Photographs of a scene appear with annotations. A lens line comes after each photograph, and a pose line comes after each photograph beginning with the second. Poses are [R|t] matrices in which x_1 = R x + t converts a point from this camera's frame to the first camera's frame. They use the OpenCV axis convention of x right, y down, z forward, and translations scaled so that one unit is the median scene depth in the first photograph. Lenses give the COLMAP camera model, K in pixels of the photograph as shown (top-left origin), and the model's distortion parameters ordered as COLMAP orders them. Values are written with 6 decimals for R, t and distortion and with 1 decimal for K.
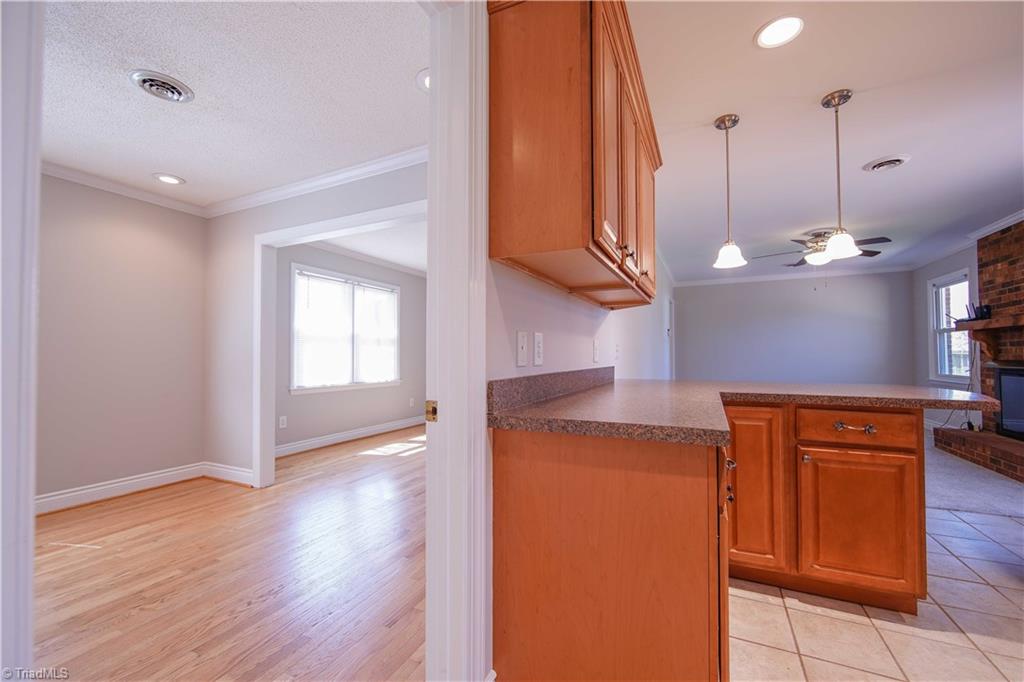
lens RADIAL K [[408.5, 0, 512.1], [0, 408.5, 347.0], [0, 0, 1]] dist [-0.015838, 0.003249]
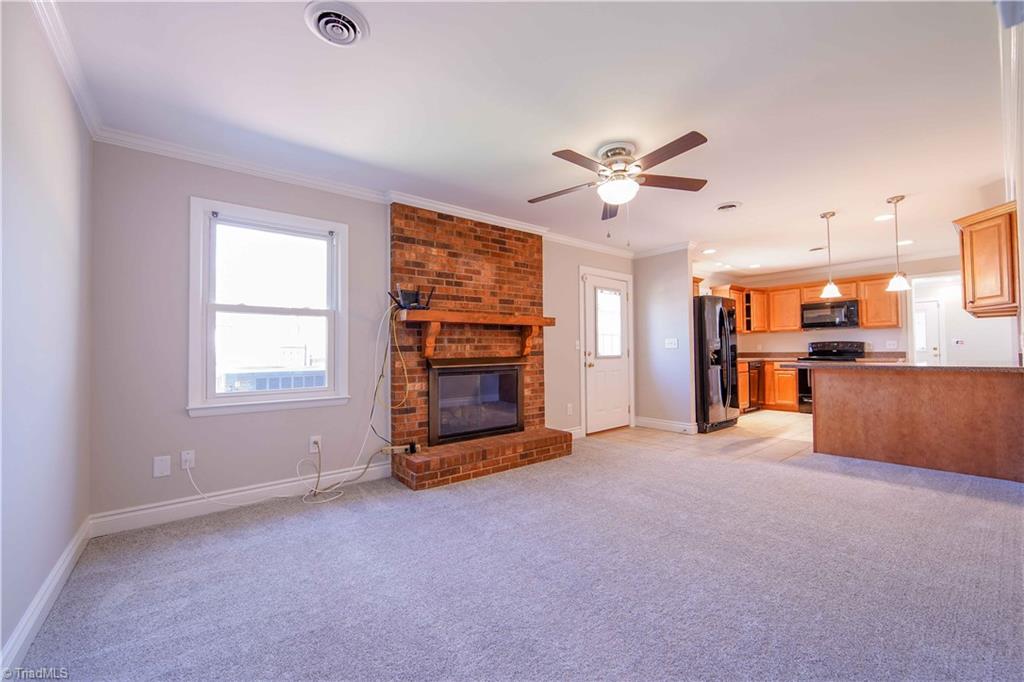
lens RADIAL K [[408.5, 0, 519.9], [0, 408.5, 342.6], [0, 0, 1]] dist [-0.015838, 0.003249]
pose [[-0.903428, 0.024587, 0.428034, 1.071350], [0.006635, 0.999037, -0.043382, 0.058942], [-0.428688, -0.036352, -0.902721, 2.742566]]
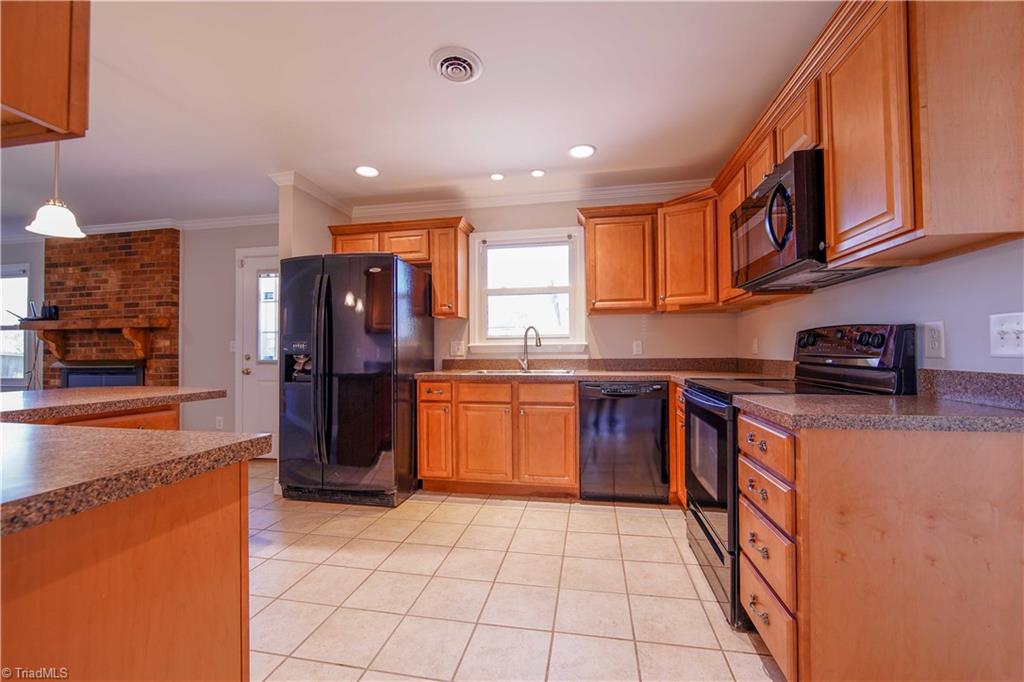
lens RADIAL K [[408.5, 0, 520.5], [0, 408.5, 345.5], [0, 0, 1]] dist [-0.015838, 0.003249]
pose [[-0.270830, 0.019557, 0.962429, -0.165103], [-0.011055, 0.999664, -0.023425, 0.009227], [-0.962564, -0.016984, -0.270522, 0.249486]]
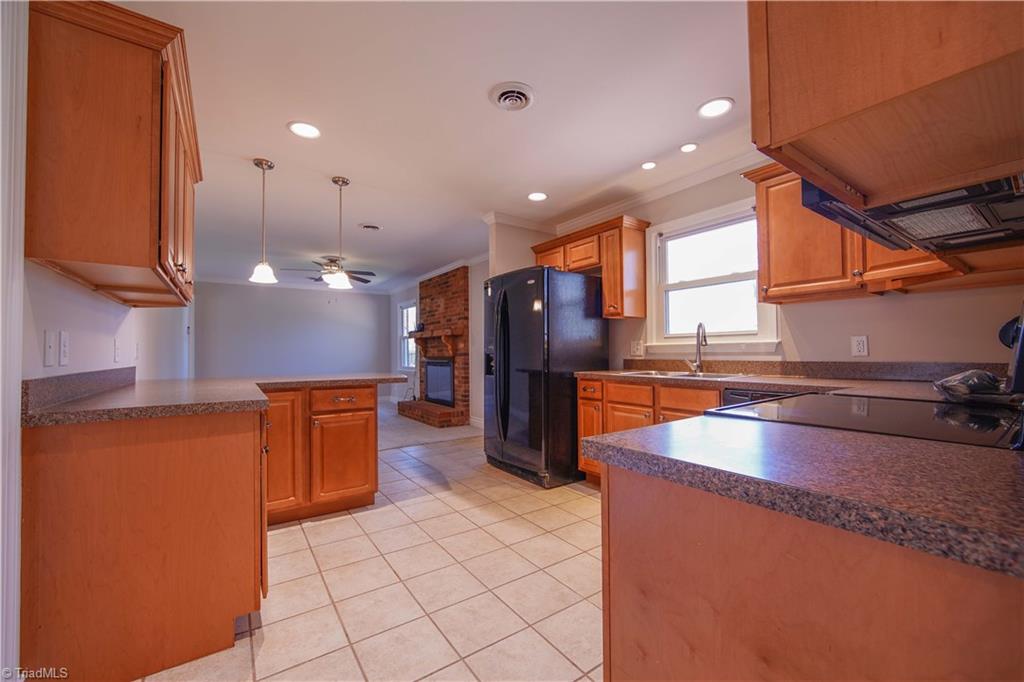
lens RADIAL K [[408.5, 0, 518.2], [0, 408.5, 346.4], [0, 0, 1]] dist [-0.015838, 0.003249]
pose [[0.480796, 0.011738, 0.876754, -0.150889], [-0.011831, 0.999906, -0.006899, -0.003747], [-0.876752, -0.007056, 0.480890, -0.240695]]
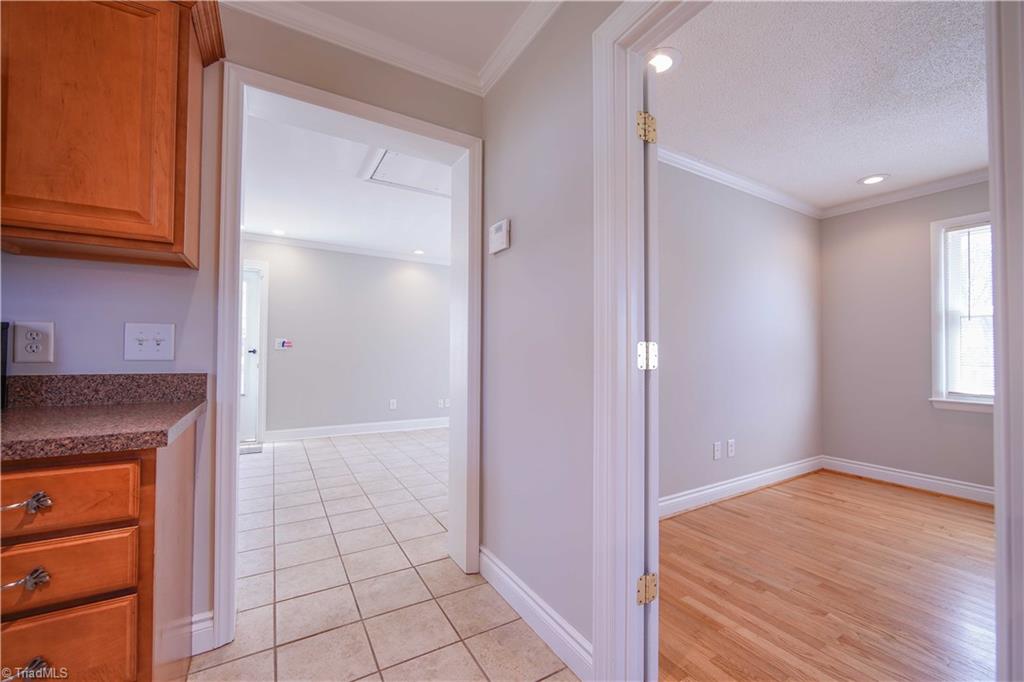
lens RADIAL K [[408.5, 0, 515.5], [0, 408.5, 346.3], [0, 0, 1]] dist [-0.015838, 0.003249]
pose [[-0.554130, -0.012000, -0.832344, 0.280319], [0.011779, 0.999683, -0.022254, 0.004978], [0.832347, -0.022135, -0.553813, 0.323616]]
